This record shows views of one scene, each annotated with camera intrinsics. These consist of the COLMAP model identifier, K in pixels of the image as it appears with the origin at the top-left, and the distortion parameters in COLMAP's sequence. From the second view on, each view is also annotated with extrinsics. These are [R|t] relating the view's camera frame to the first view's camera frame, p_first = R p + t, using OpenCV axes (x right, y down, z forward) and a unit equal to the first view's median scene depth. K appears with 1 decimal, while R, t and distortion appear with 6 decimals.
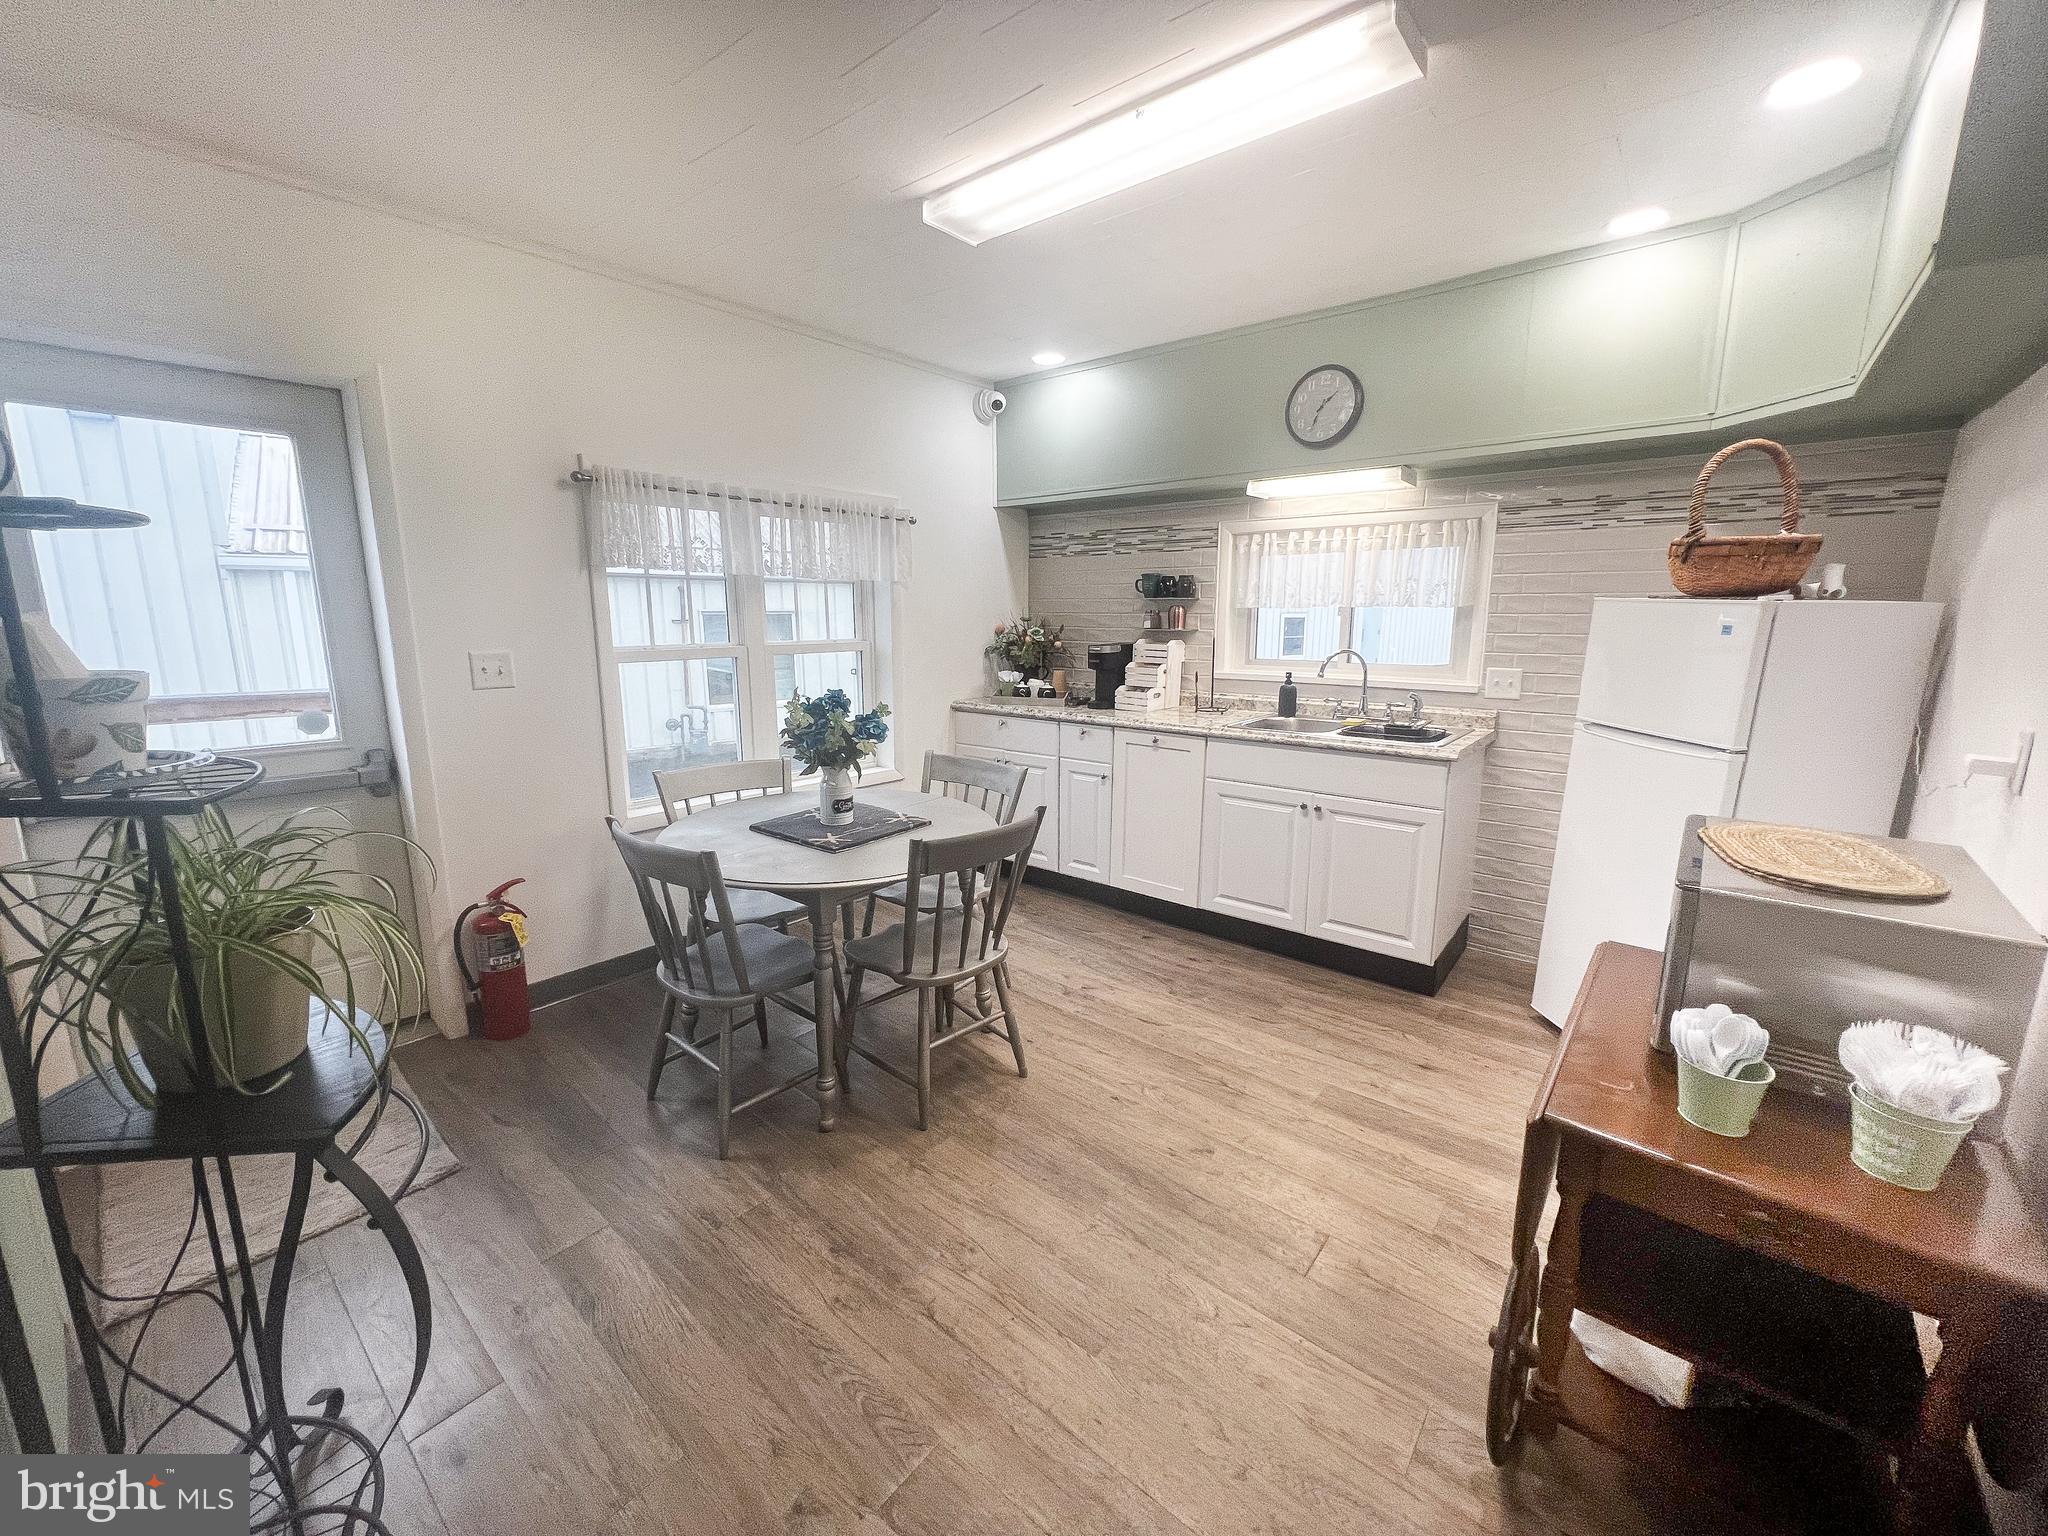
lens RADIAL K [[810.4, 0, 1024.0], [0, 810.4, 768.0], [0, 0, 1]] dist [0.000796, 0.000186]
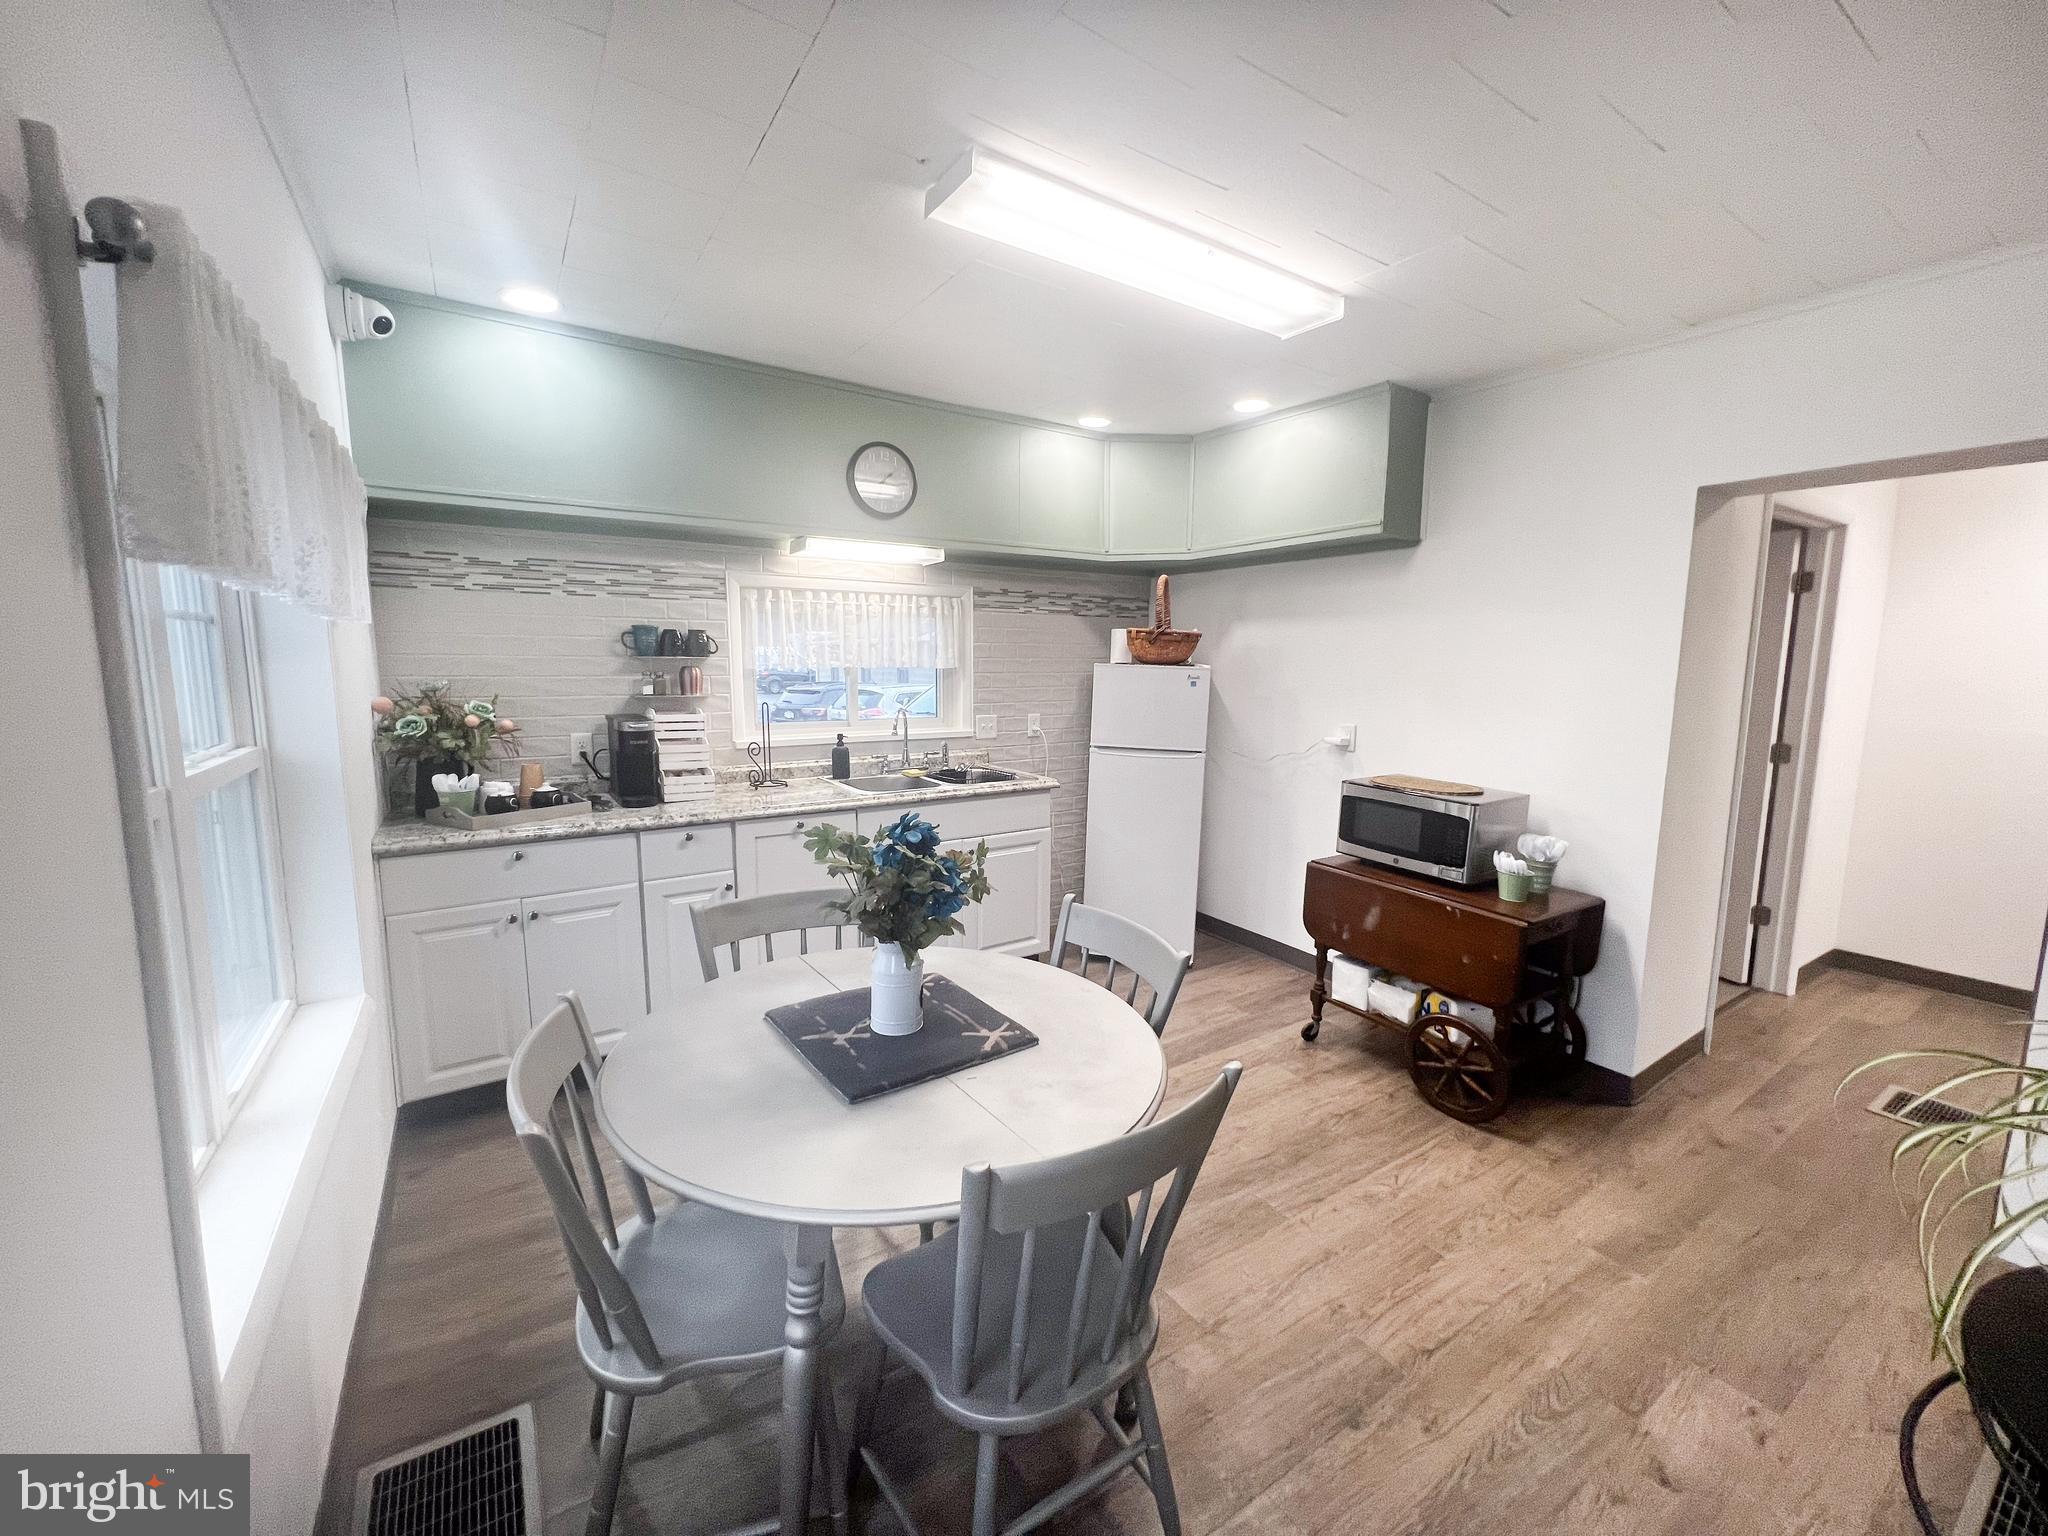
lens RADIAL K [[810.4, 0, 1024.0], [0, 810.4, 768.0], [0, 0, 1]] dist [0.000796, 0.000186]
pose [[0.299737, -0.124736, 0.945832, -0.574826], [0.177339, 0.981422, 0.073230, -0.116497], [-0.937395, 0.145783, 0.316289, 0.514738]]
